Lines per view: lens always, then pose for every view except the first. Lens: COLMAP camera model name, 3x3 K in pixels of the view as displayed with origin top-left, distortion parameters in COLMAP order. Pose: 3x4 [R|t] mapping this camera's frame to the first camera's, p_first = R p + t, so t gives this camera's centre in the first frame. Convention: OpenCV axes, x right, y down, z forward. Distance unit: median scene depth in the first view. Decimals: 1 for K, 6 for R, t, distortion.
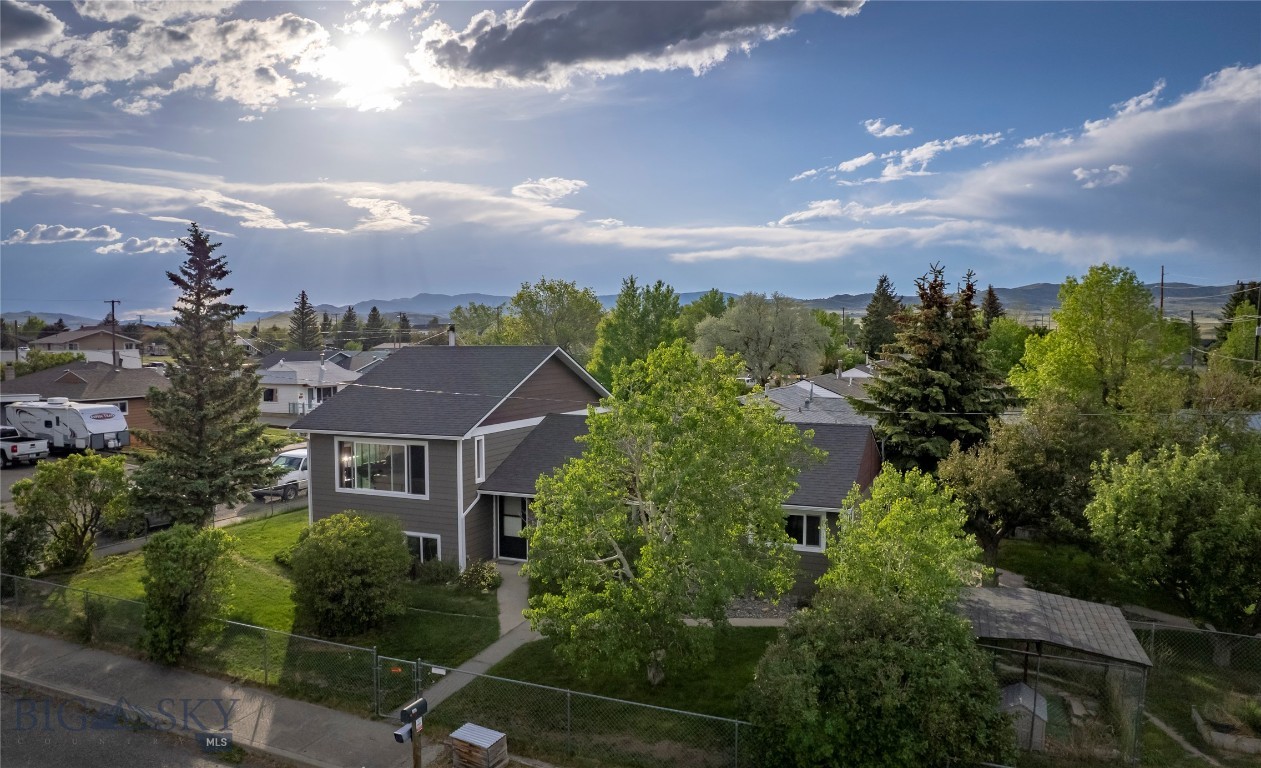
lens RADIAL K [[851.2, 0, 596.2], [0, 851.2, 409.1], [0, 0, 1]] dist [-0.069164, 0.061746]
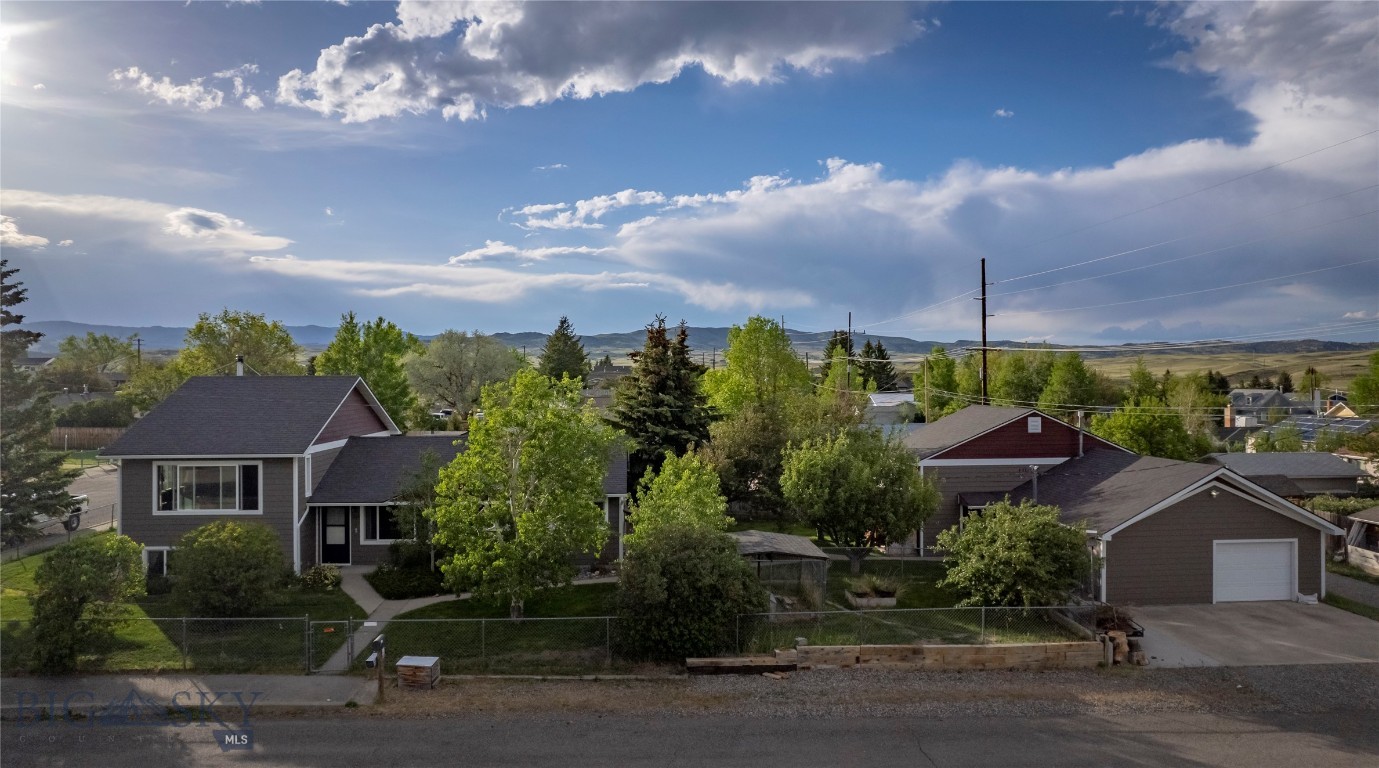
lens RADIAL K [[869.6, 0, 689.5], [0, 869.6, 384.0], [0, 0, 1]] dist [-0.079979, 0.068199]
pose [[0.881263, -0.001908, 0.472621, -0.220393], [0.037011, 0.997200, -0.064985, 0.029822], [-0.471174, 0.074761, 0.878866, -0.234023]]
